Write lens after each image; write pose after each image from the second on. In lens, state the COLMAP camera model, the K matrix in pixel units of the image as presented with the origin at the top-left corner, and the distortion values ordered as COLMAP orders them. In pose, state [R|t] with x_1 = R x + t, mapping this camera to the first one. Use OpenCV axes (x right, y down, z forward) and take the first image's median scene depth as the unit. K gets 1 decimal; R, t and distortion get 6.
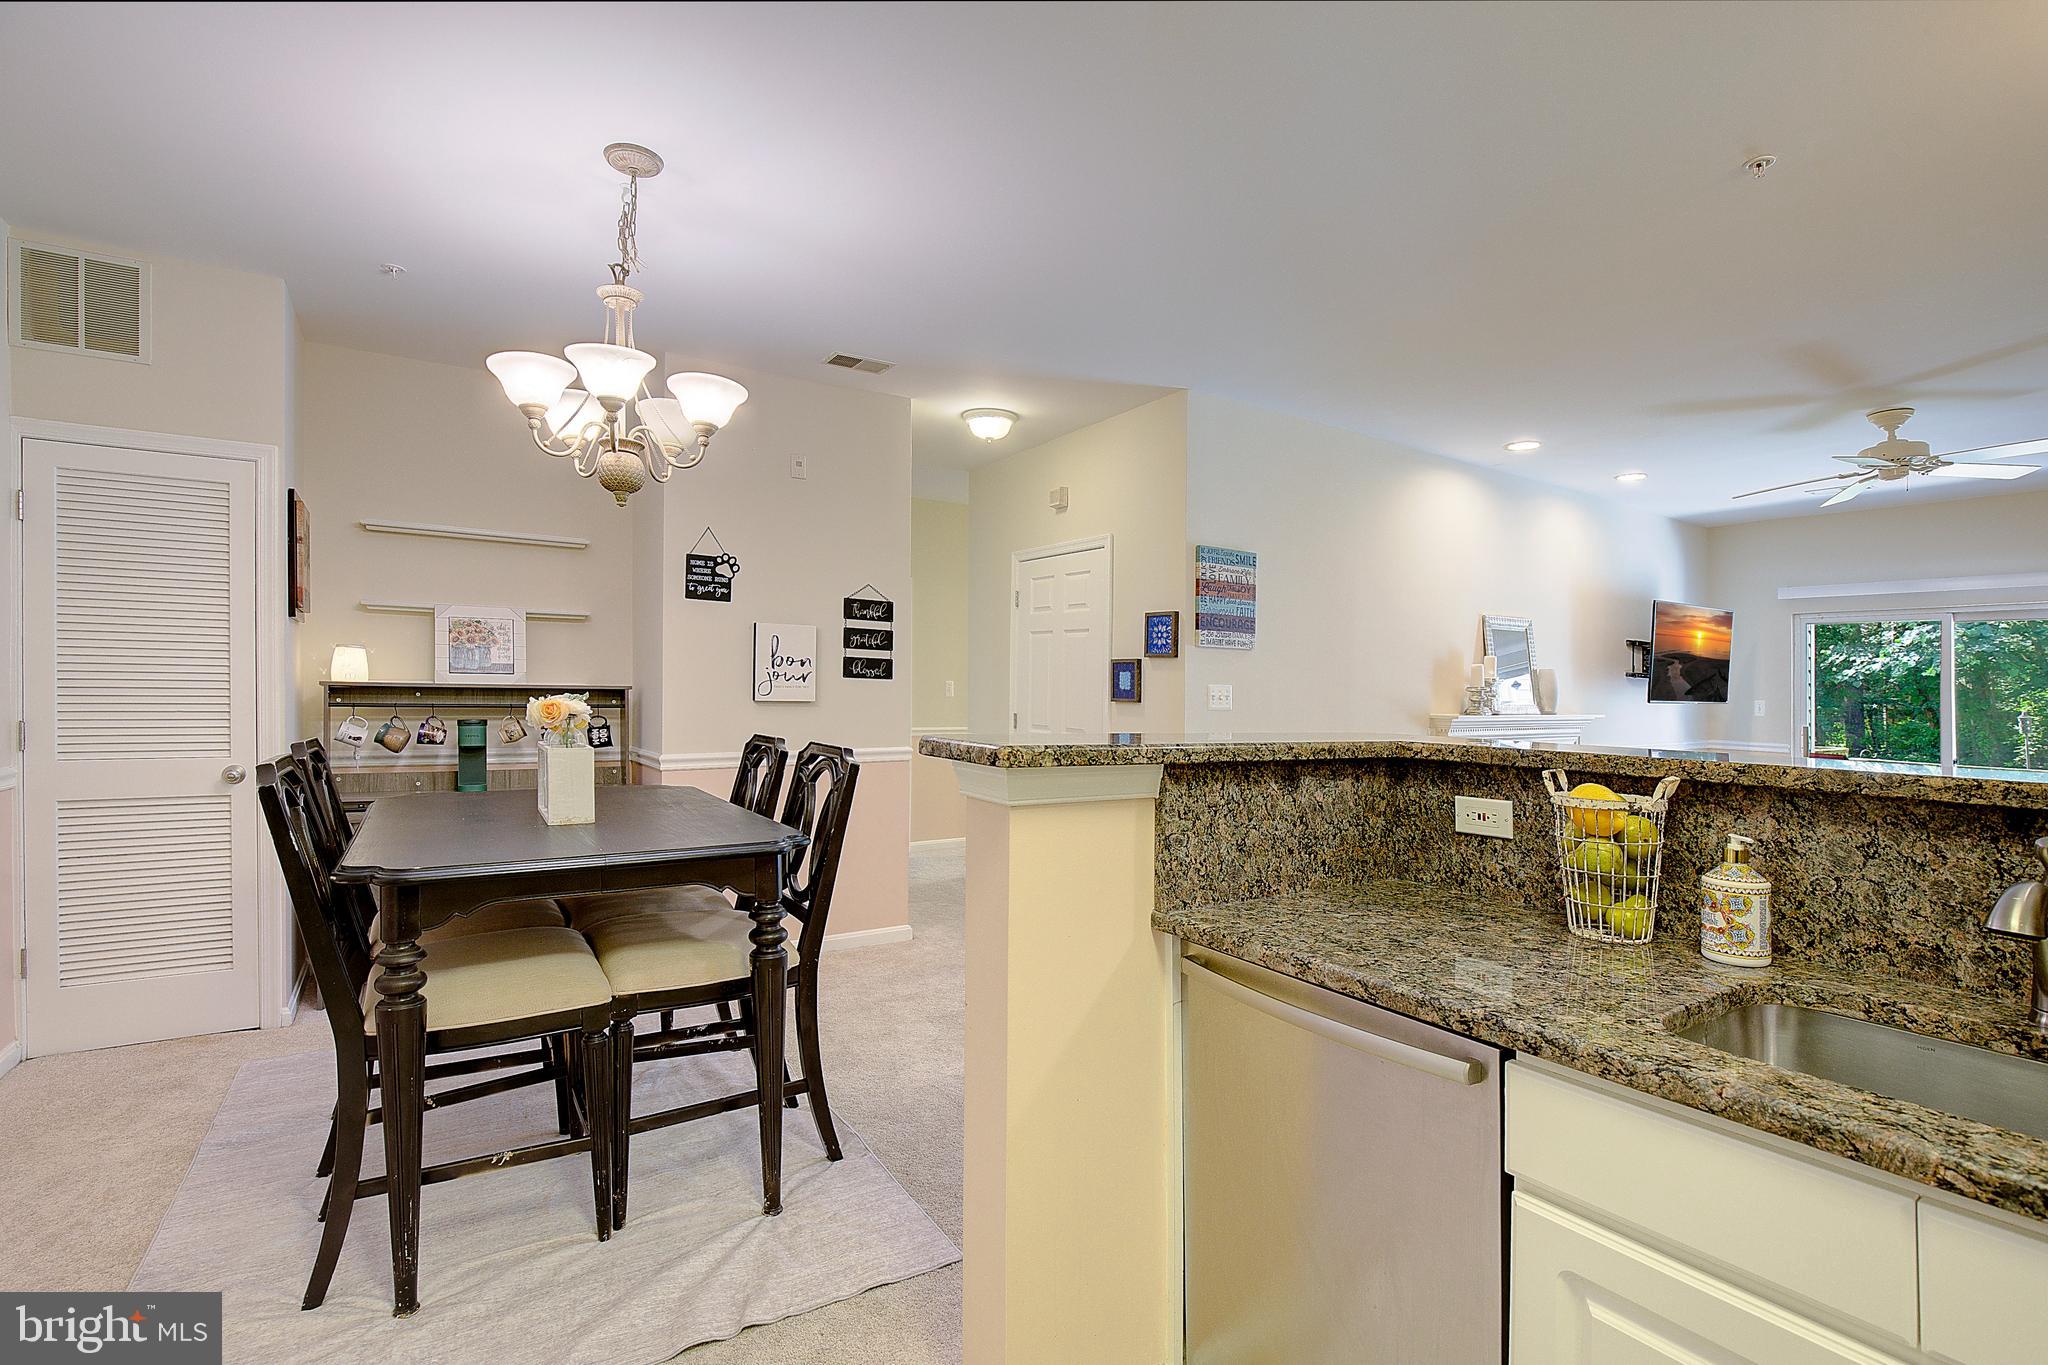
lens RADIAL K [[946.3, 0, 1051.6], [0, 946.3, 690.9], [0, 0, 1]] dist [-0.031891, 0.003745]
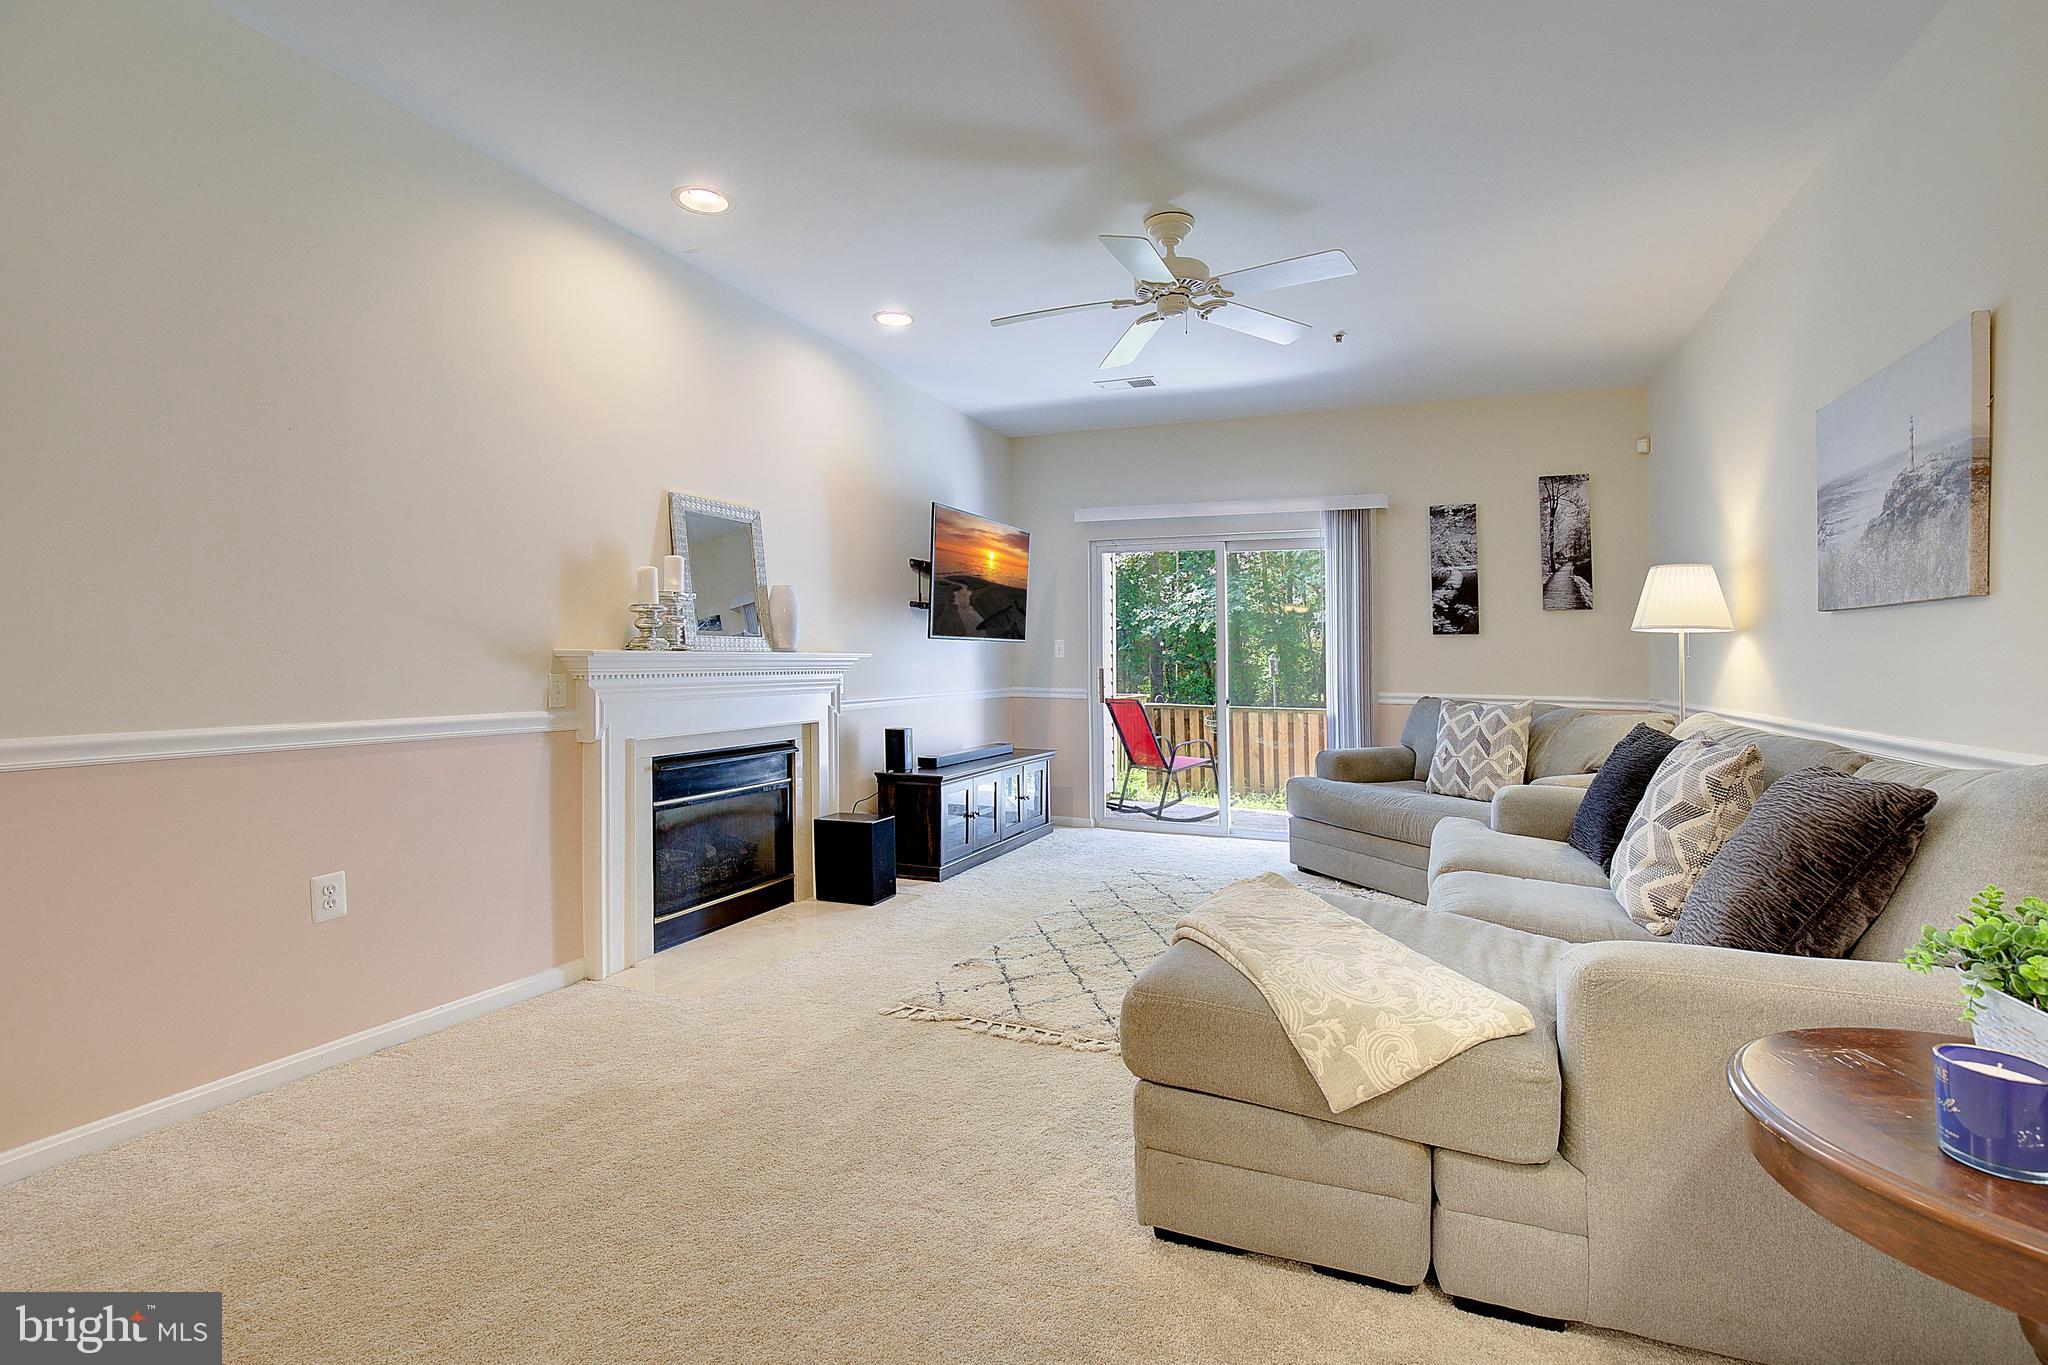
lens RADIAL K [[946.3, 0, 1058.8], [0, 946.3, 672.0], [0, 0, 1]] dist [-0.031891, 0.003745]
pose [[0.820042, -0.016030, 0.572079, 0.414515], [0.004677, 0.999762, 0.021310, 0.037148], [-0.572285, -0.014799, 0.819921, 0.442886]]
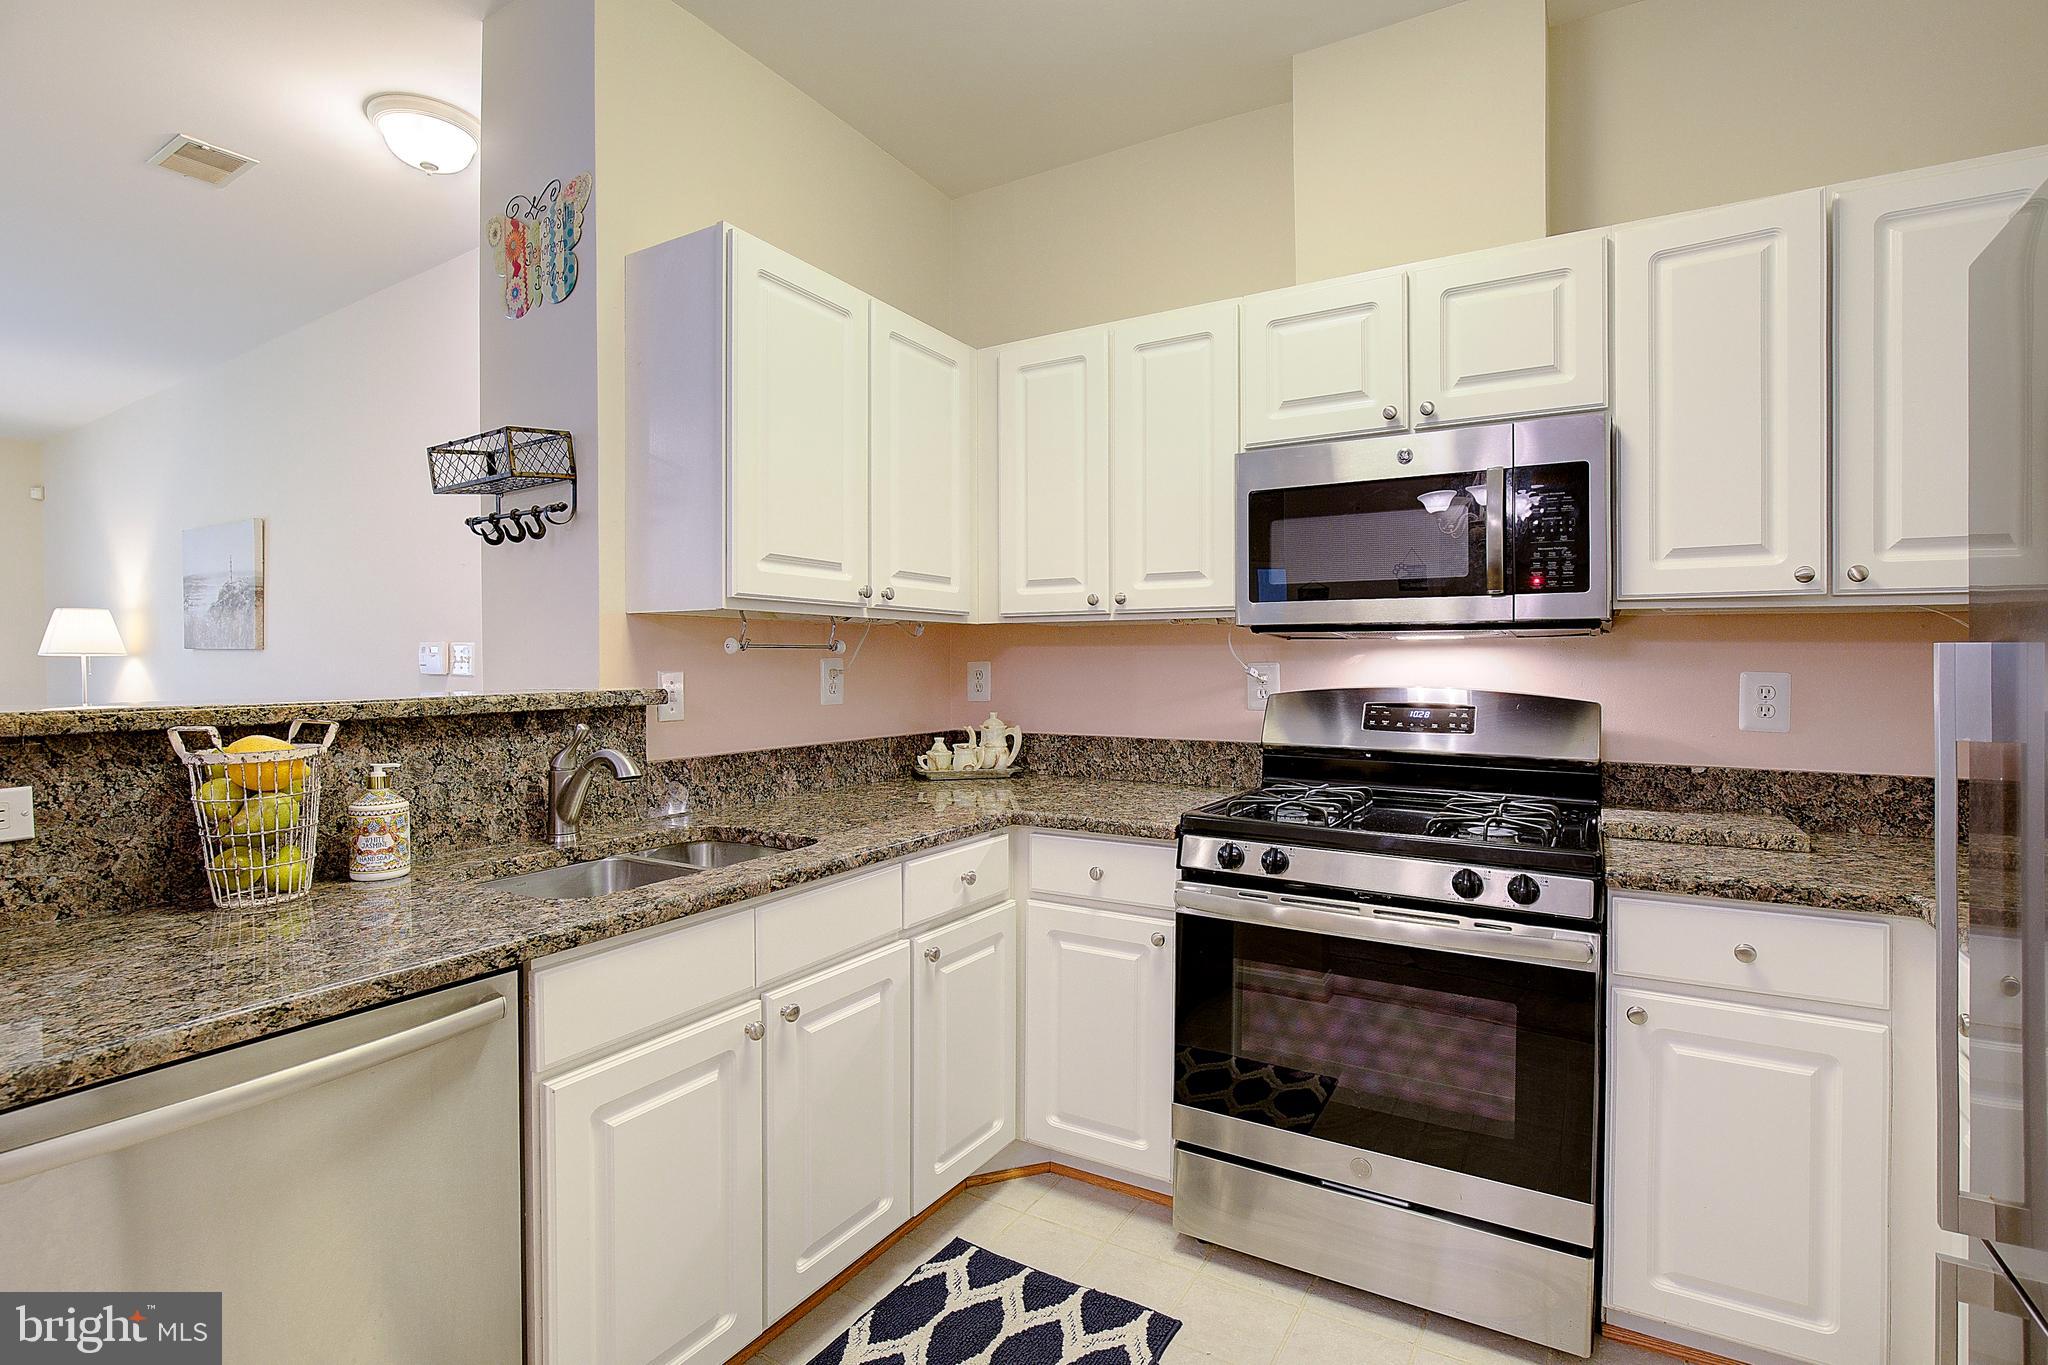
lens RADIAL K [[946.3, 0, 1036.2], [0, 946.3, 654.3], [0, 0, 1]] dist [-0.031891, 0.003745]
pose [[-0.436494, -0.011252, 0.899637, -0.190771], [-0.000512, 0.999925, 0.012258, 0.003224], [-0.899707, 0.004890, -0.436467, 0.244761]]
